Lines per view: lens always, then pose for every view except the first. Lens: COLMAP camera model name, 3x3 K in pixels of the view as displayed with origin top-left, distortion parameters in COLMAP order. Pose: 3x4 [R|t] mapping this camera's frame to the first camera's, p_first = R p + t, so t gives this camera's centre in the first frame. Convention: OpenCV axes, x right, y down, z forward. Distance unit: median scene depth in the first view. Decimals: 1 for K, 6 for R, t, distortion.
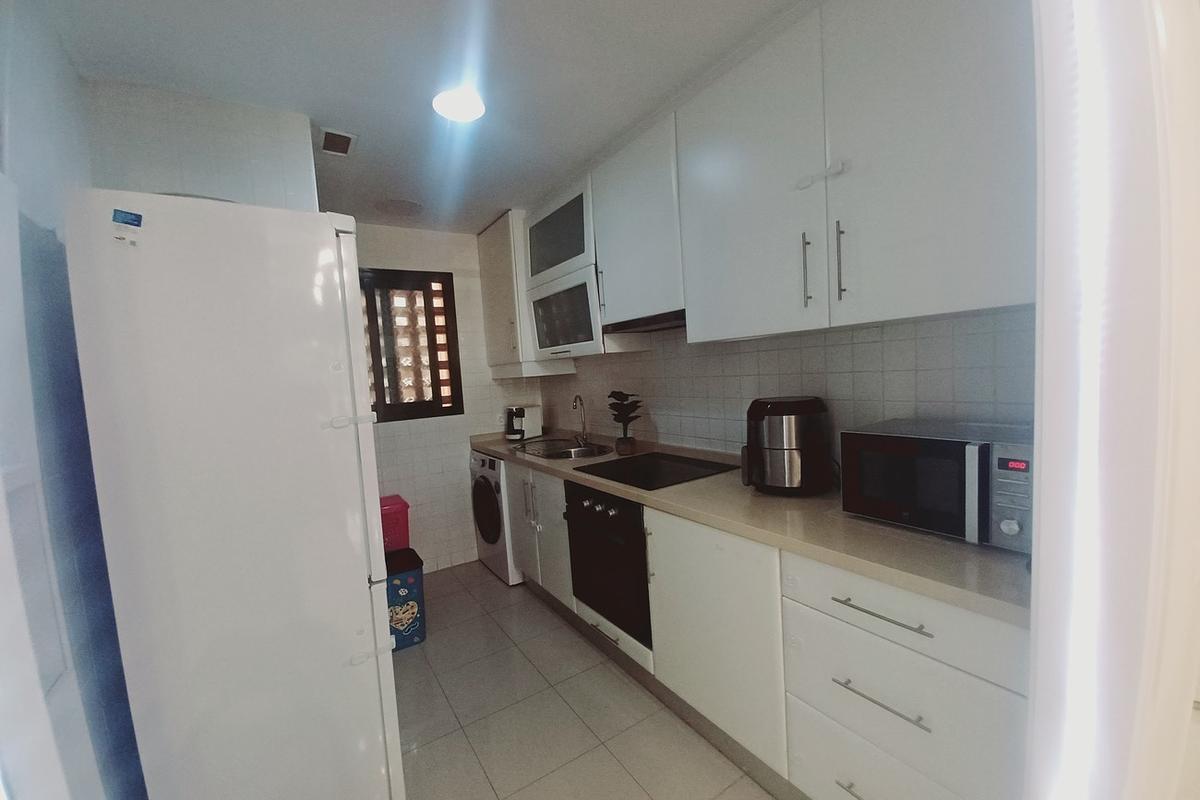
lens RADIAL K [[470.4, 0, 593.1], [0, 470.4, 405.5], [0, 0, 1]] dist [-0.009217, -0.000915]
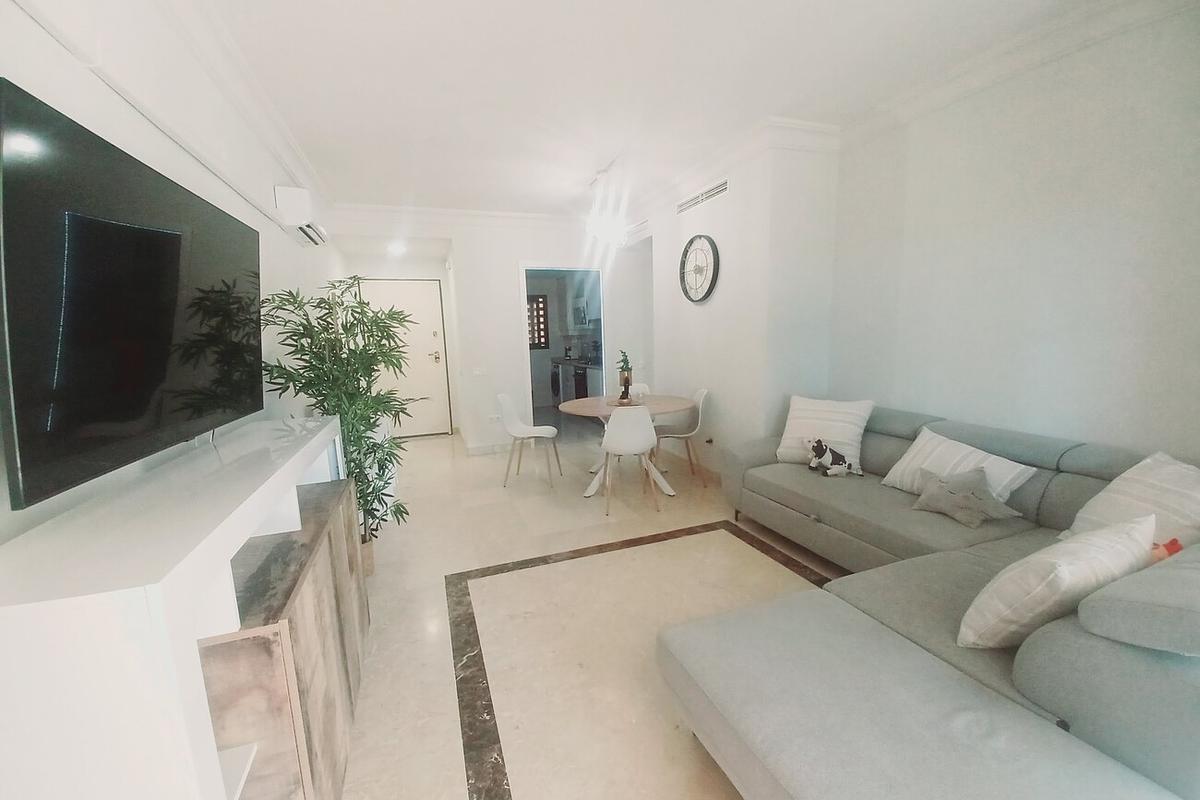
lens RADIAL K [[470.4, 0, 597.0], [0, 470.4, 401.3], [0, 0, 1]] dist [-0.009217, -0.000915]
pose [[0.978205, 0.058692, -0.199175, 0.743602], [-0.044183, 0.996088, 0.076529, 0.137106], [0.202888, -0.066061, 0.976971, -2.161197]]
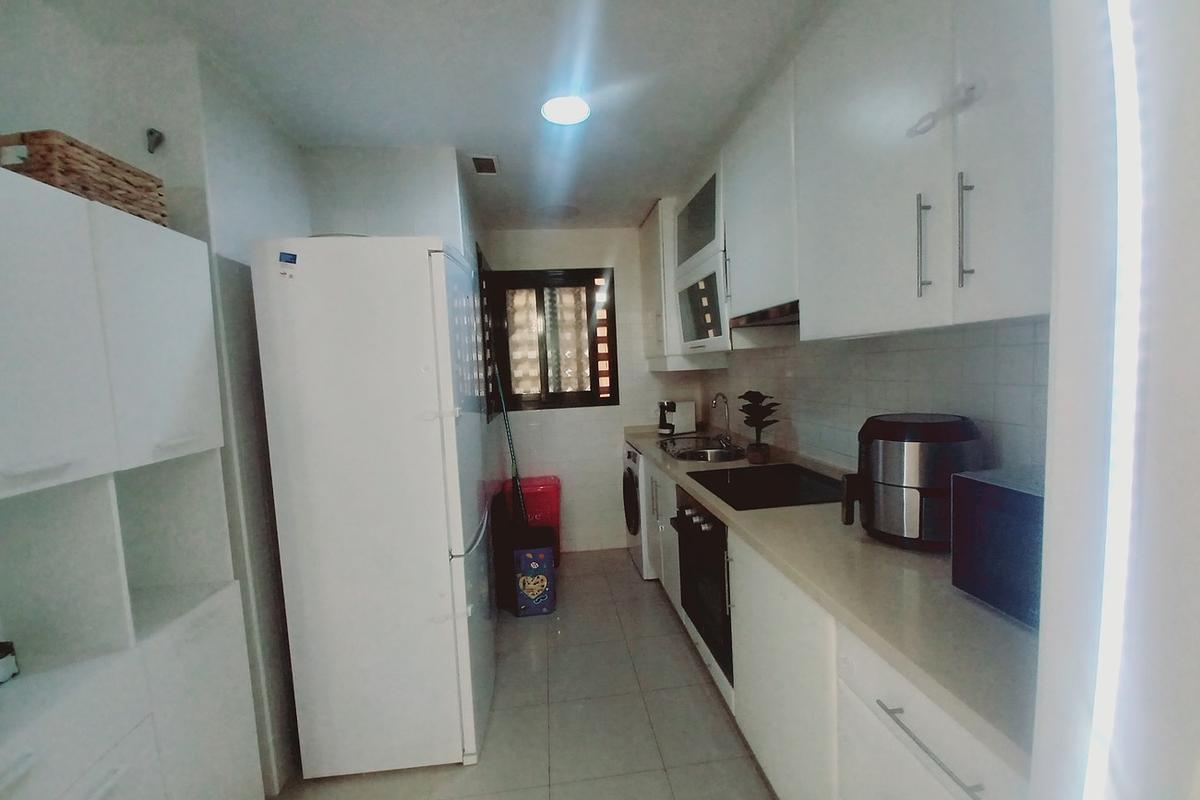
lens RADIAL K [[470.4, 0, 598.3], [0, 470.4, 401.5], [0, 0, 1]] dist [-0.009217, -0.000915]
pose [[0.894804, 0.052078, -0.443412, 0.198641], [-0.041653, 0.998579, 0.033228, -0.030766], [0.444512, -0.011263, 0.895702, 0.077757]]
